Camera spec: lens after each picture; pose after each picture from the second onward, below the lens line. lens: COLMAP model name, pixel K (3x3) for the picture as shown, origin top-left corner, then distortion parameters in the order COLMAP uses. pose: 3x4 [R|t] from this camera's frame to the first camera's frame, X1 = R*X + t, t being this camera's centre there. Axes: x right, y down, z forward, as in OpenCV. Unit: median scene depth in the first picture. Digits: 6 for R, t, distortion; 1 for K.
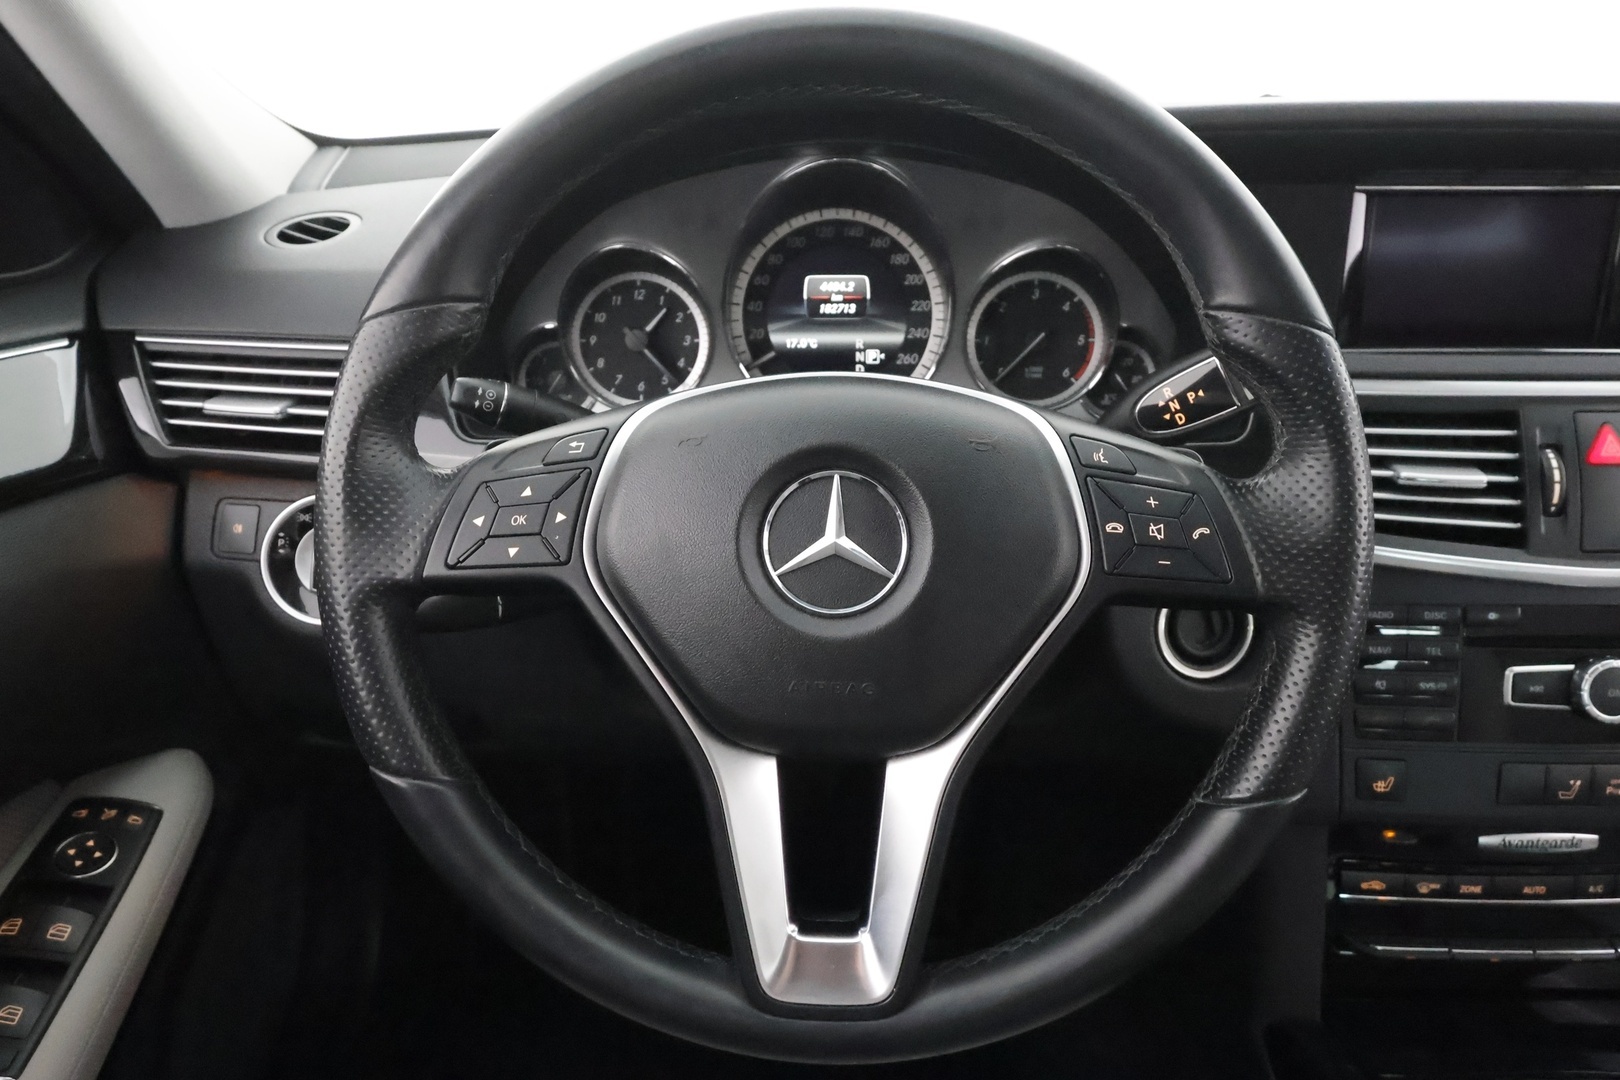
lens RADIAL K [[1196.3, 0, 780.8], [0, 1196.3, 553.3], [0, 0, 1]] dist [0.011662, 0.003520]
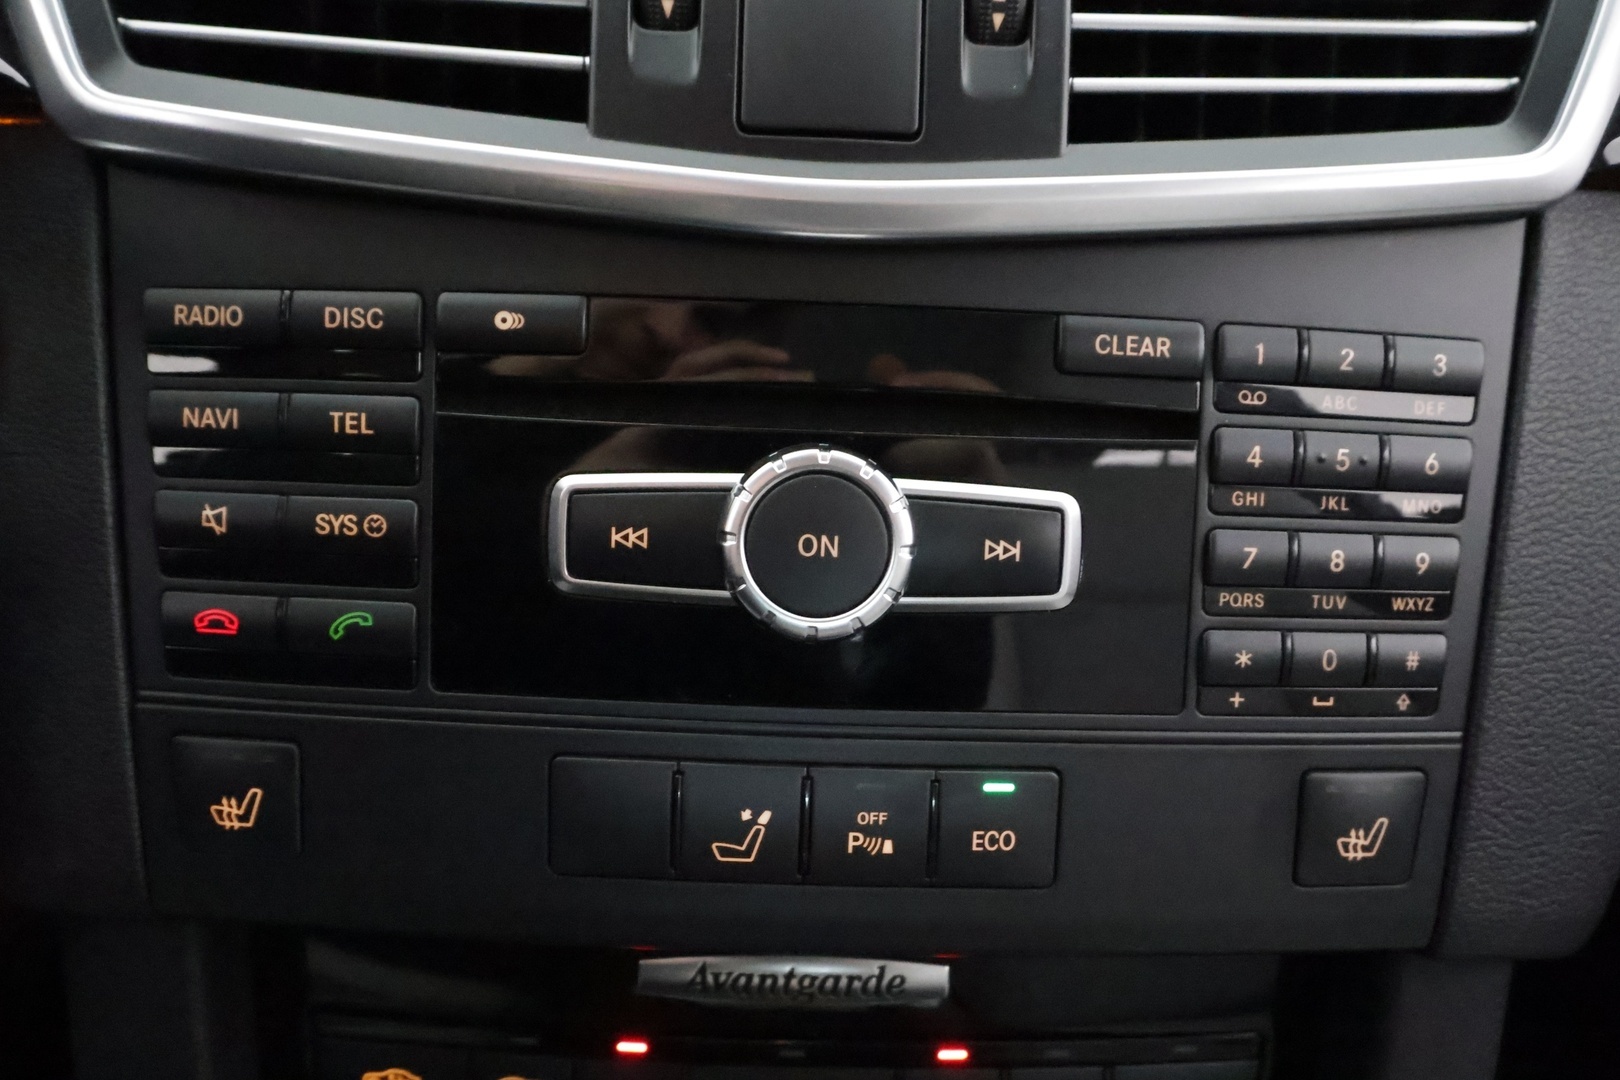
lens RADIAL K [[1296.4, 0, 816.2], [0, 1296.4, 535.9], [0, 0, 1]] dist [-0.007123, 0.005998]
pose [[0.998786, 0.036346, 0.033239, 0.650792], [-0.034799, 0.998335, -0.046004, 0.124128], [-0.034856, 0.044792, 0.998388, 0.612134]]
